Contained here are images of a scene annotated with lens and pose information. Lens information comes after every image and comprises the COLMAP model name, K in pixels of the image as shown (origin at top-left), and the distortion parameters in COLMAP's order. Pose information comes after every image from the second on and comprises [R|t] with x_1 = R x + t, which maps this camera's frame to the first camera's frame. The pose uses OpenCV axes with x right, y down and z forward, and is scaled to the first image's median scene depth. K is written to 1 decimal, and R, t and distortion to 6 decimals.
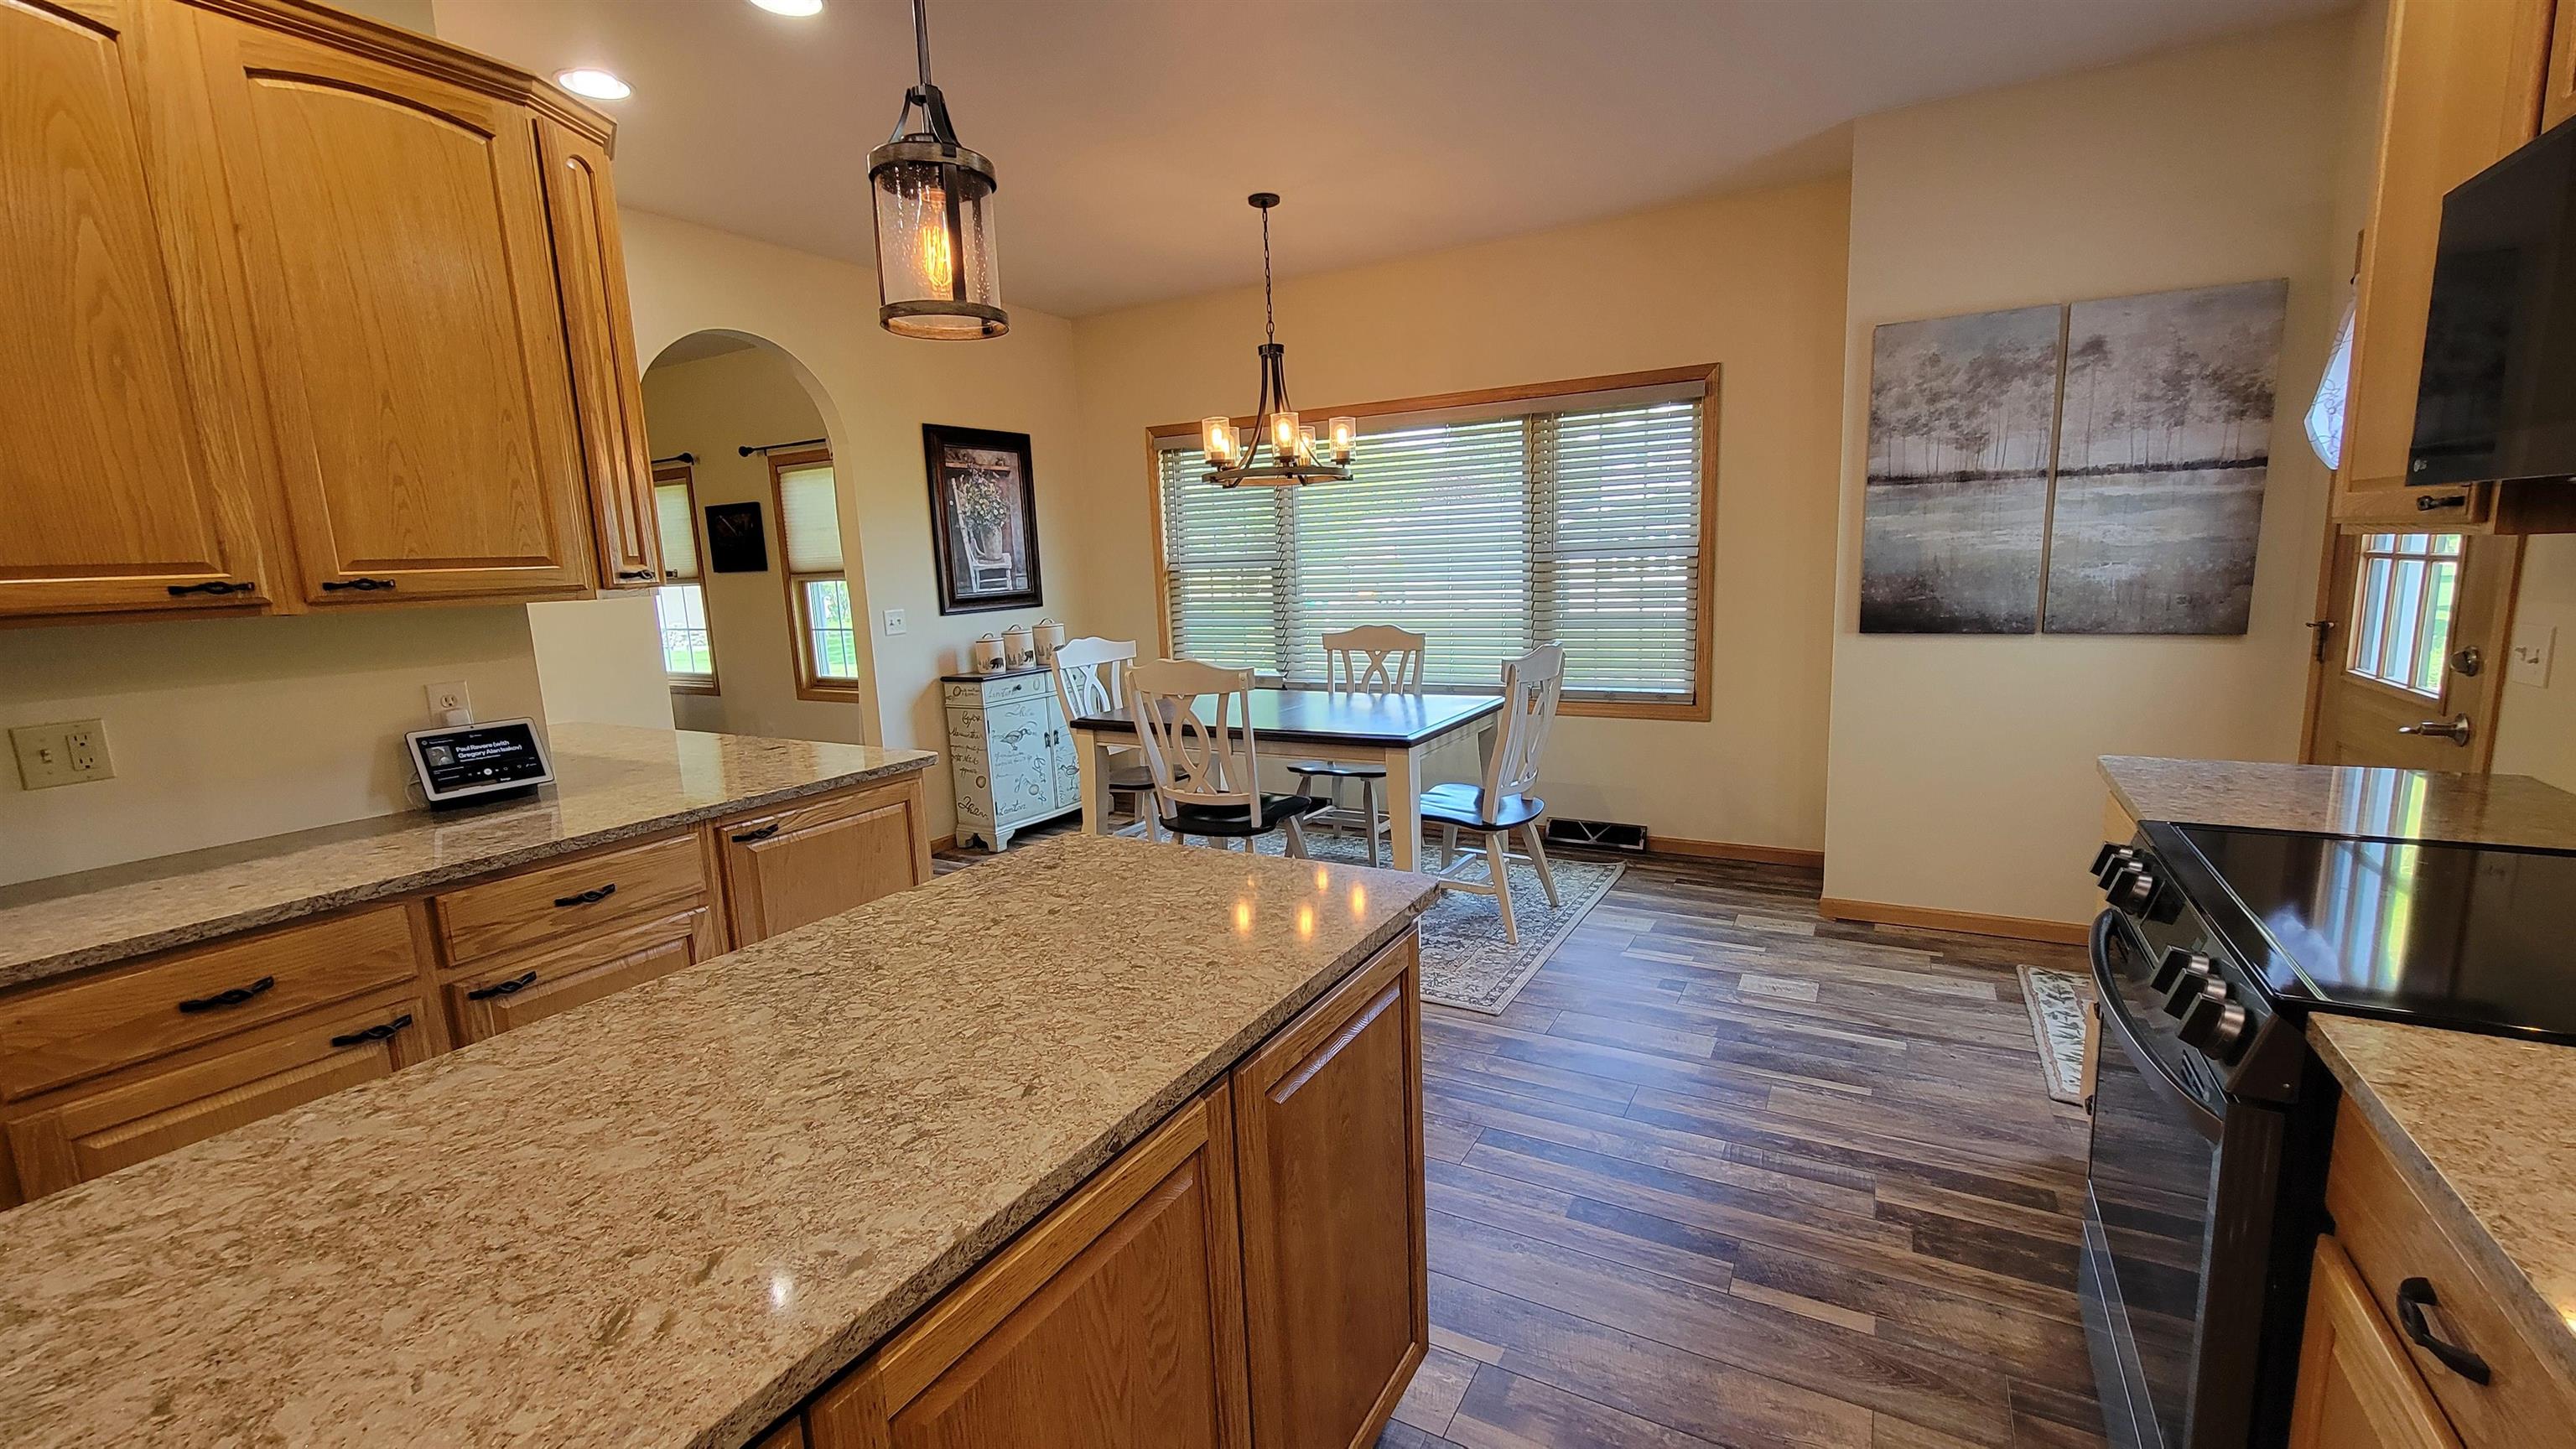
lens RADIAL K [[1050.3, 0, 1288.0], [0, 1050.3, 724.5], [0, 0, 1]] dist [-0.000711, -0.000476]
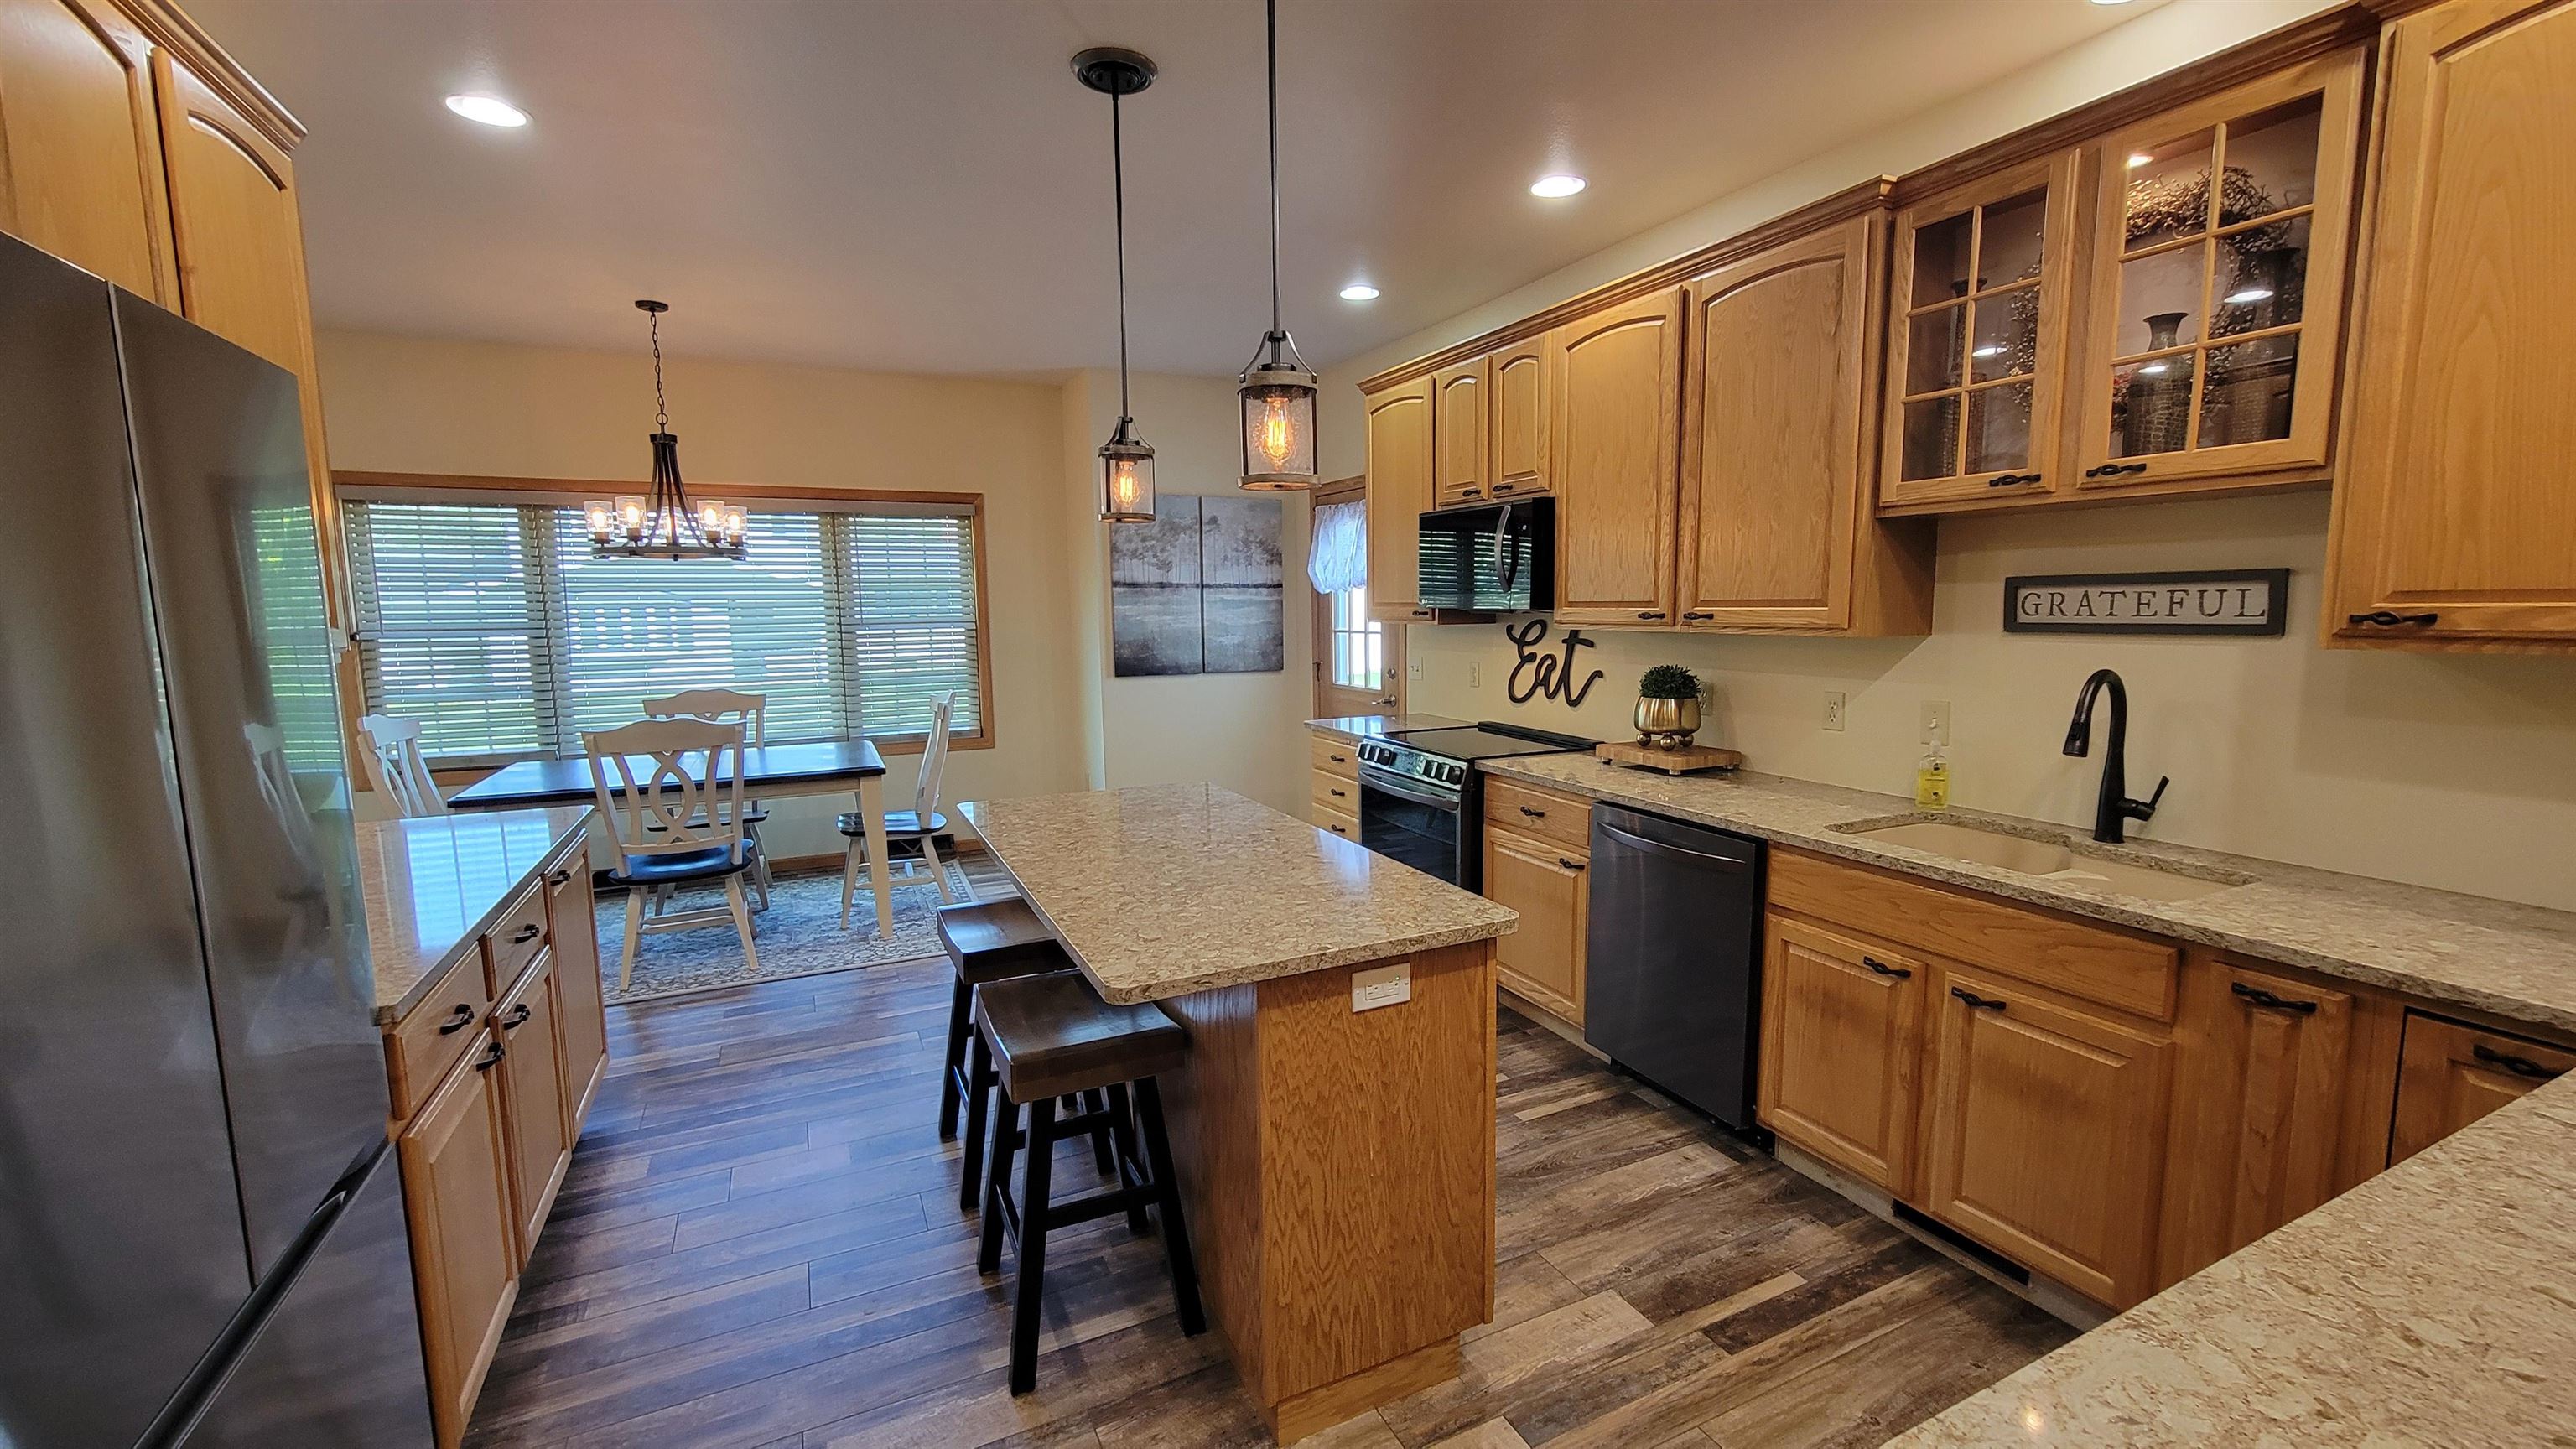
lens RADIAL K [[1050.3, 0, 1288.0], [0, 1050.3, 724.5], [0, 0, 1]] dist [-0.000711, -0.000476]
pose [[0.585218, -0.063927, 0.808352, -0.649288], [0.119324, 0.992824, -0.007871, 0.031788], [-0.802049, 0.101062, 0.588646, -0.168913]]
